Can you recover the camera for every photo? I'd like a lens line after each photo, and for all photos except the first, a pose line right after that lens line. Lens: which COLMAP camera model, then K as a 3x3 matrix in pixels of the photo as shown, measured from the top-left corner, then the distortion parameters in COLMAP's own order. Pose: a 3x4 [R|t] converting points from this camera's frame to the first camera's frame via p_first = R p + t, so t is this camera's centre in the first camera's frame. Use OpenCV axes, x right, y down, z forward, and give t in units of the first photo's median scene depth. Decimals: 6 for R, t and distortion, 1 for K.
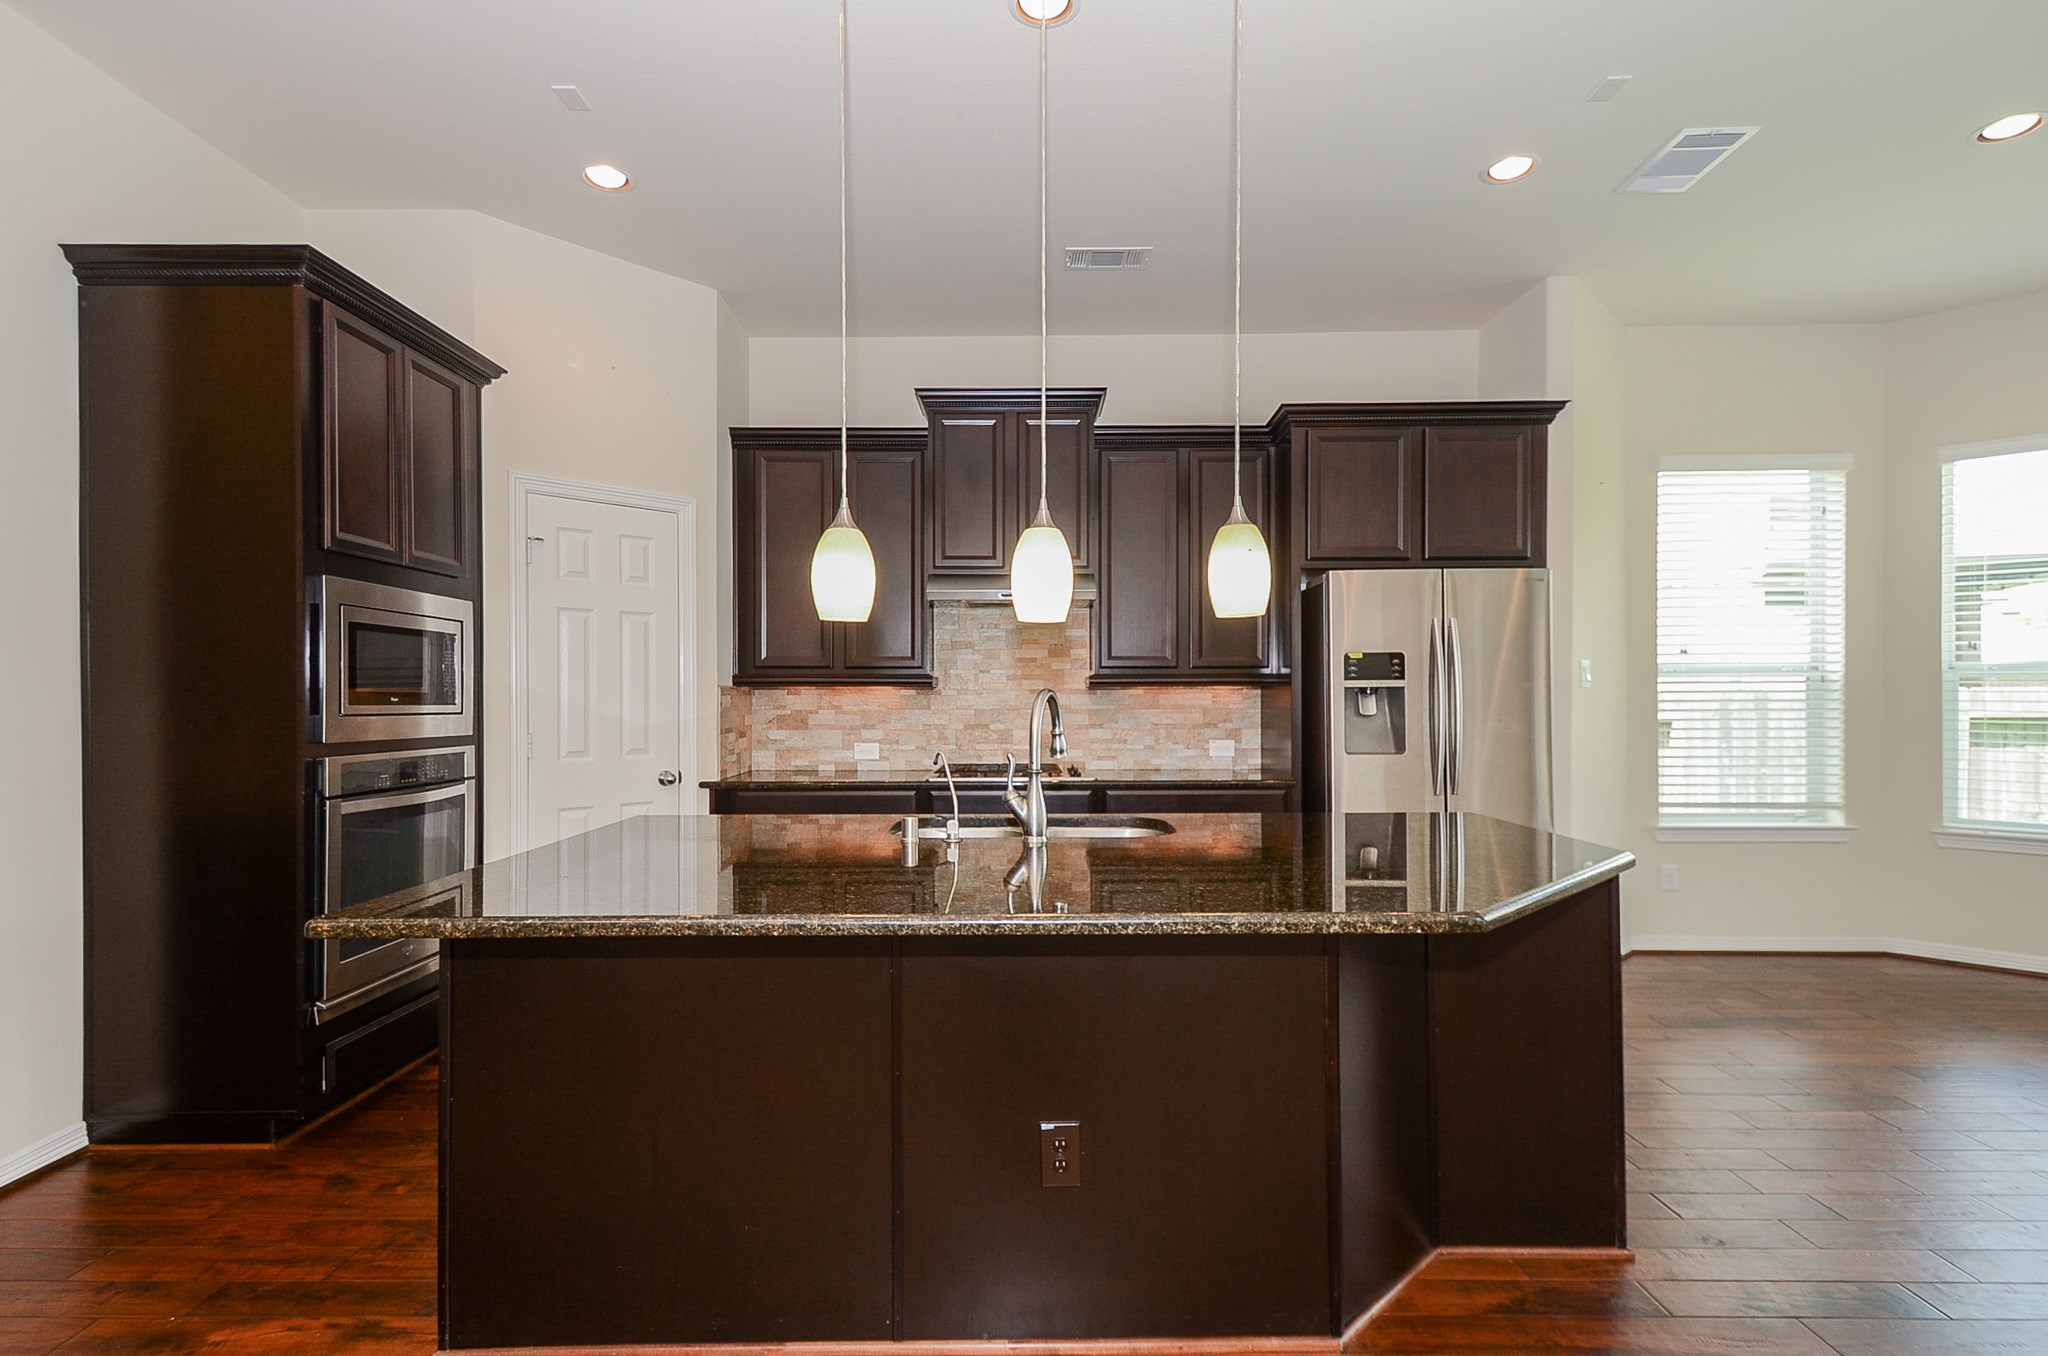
lens RADIAL K [[983.0, 0, 1004.9], [0, 983.0, 696.2], [0, 0, 1]] dist [0.010832, -0.001151]
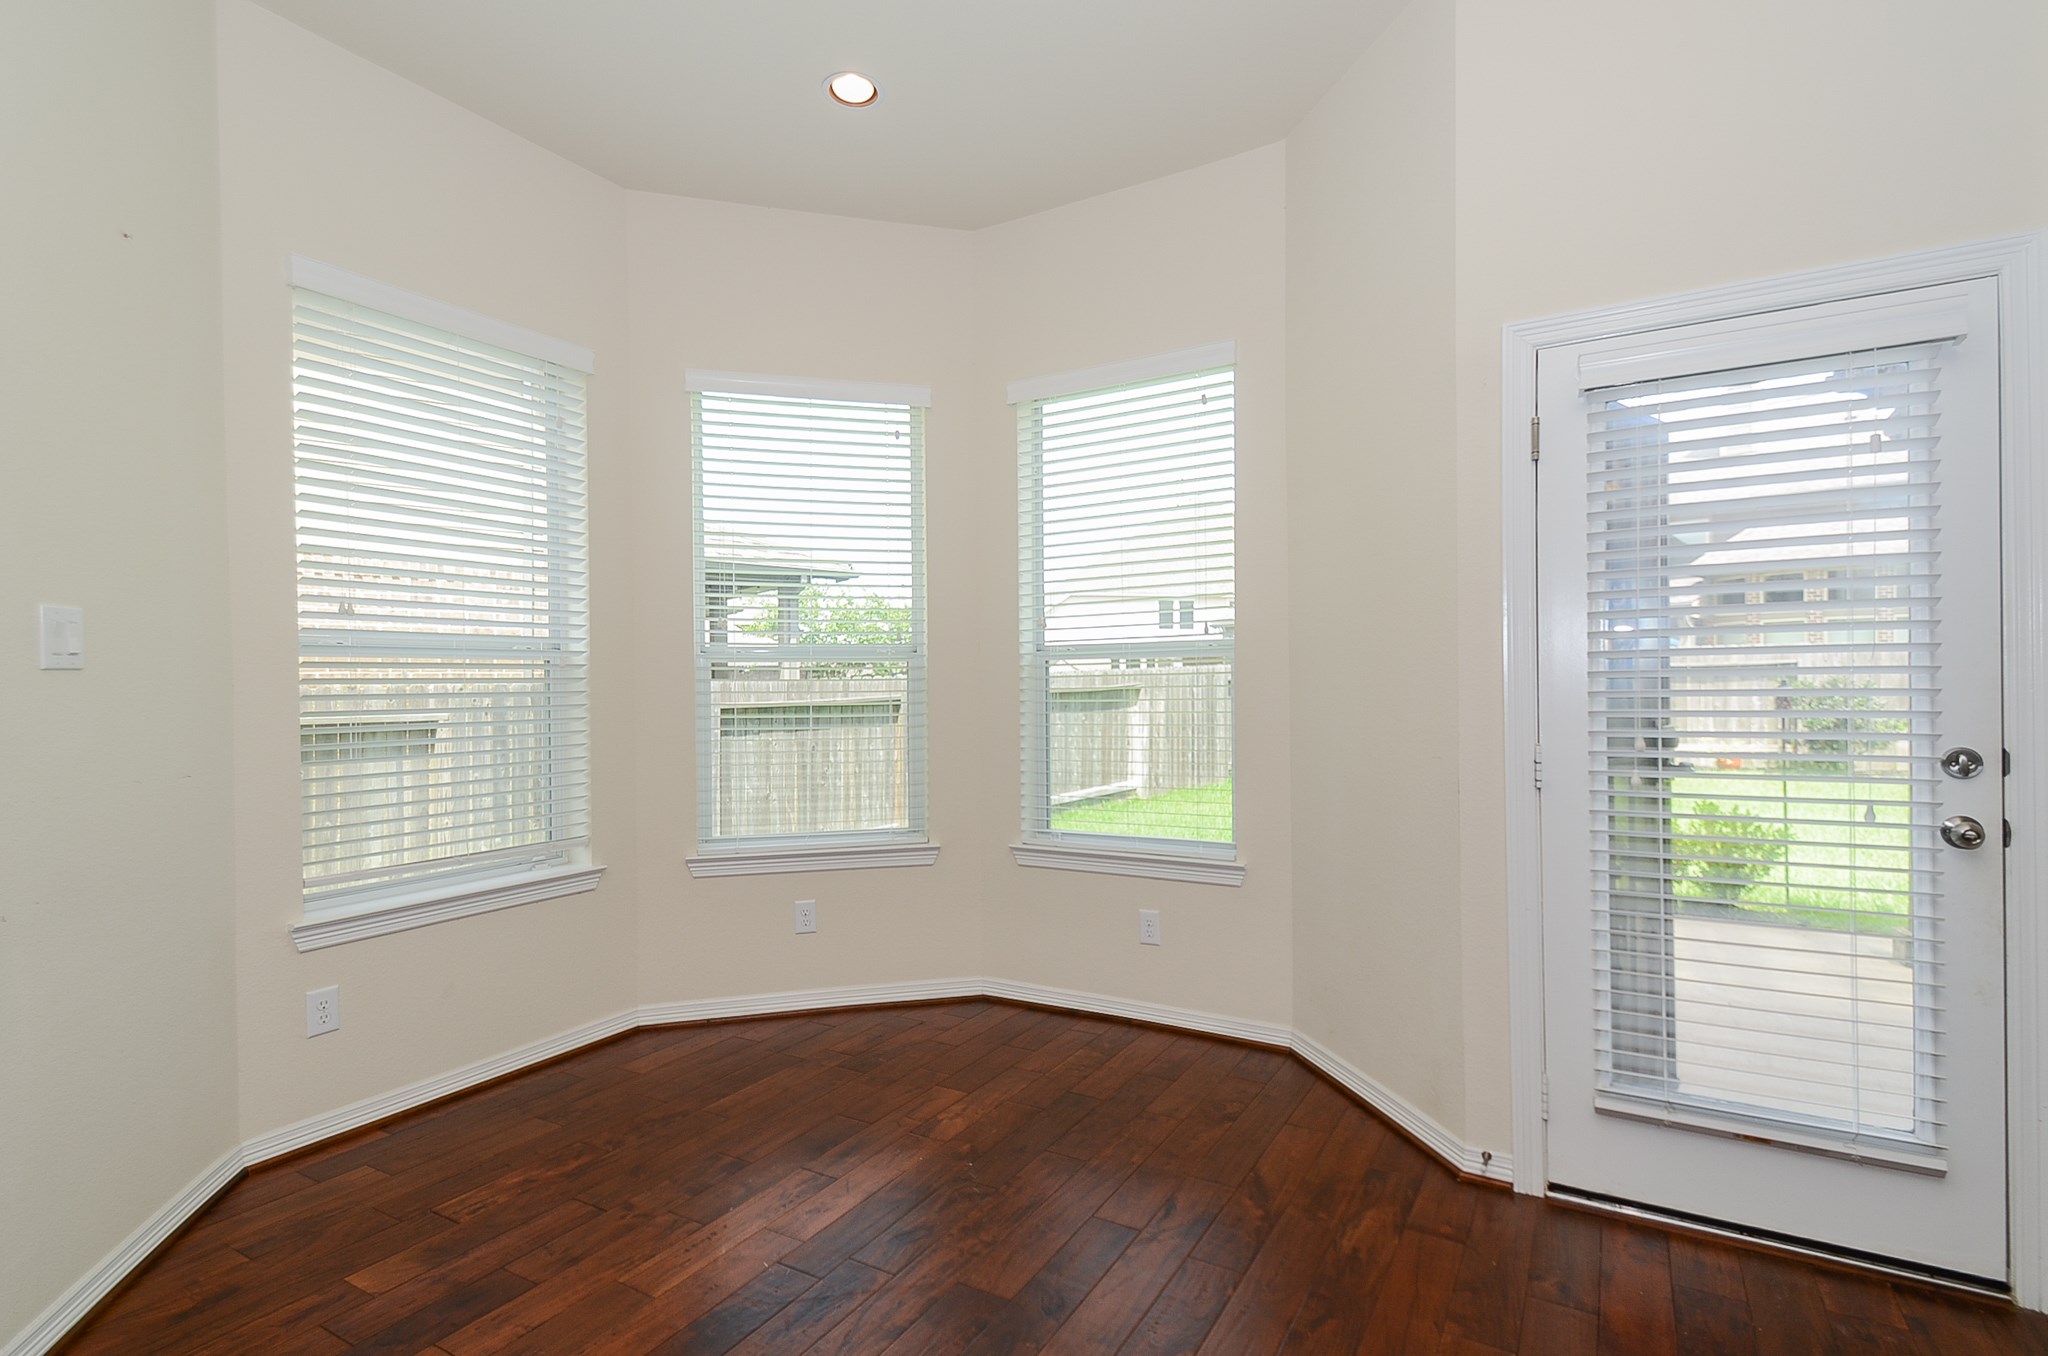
lens RADIAL K [[983.0, 0, 1024.9], [0, 983.0, 688.6], [0, 0, 1]] dist [0.010832, -0.001151]
pose [[0.480714, -0.004449, 0.876866, 0.421426], [0.007413, 0.999972, 0.001010, 0.002775], [-0.876846, 0.006014, 0.480733, 0.429345]]
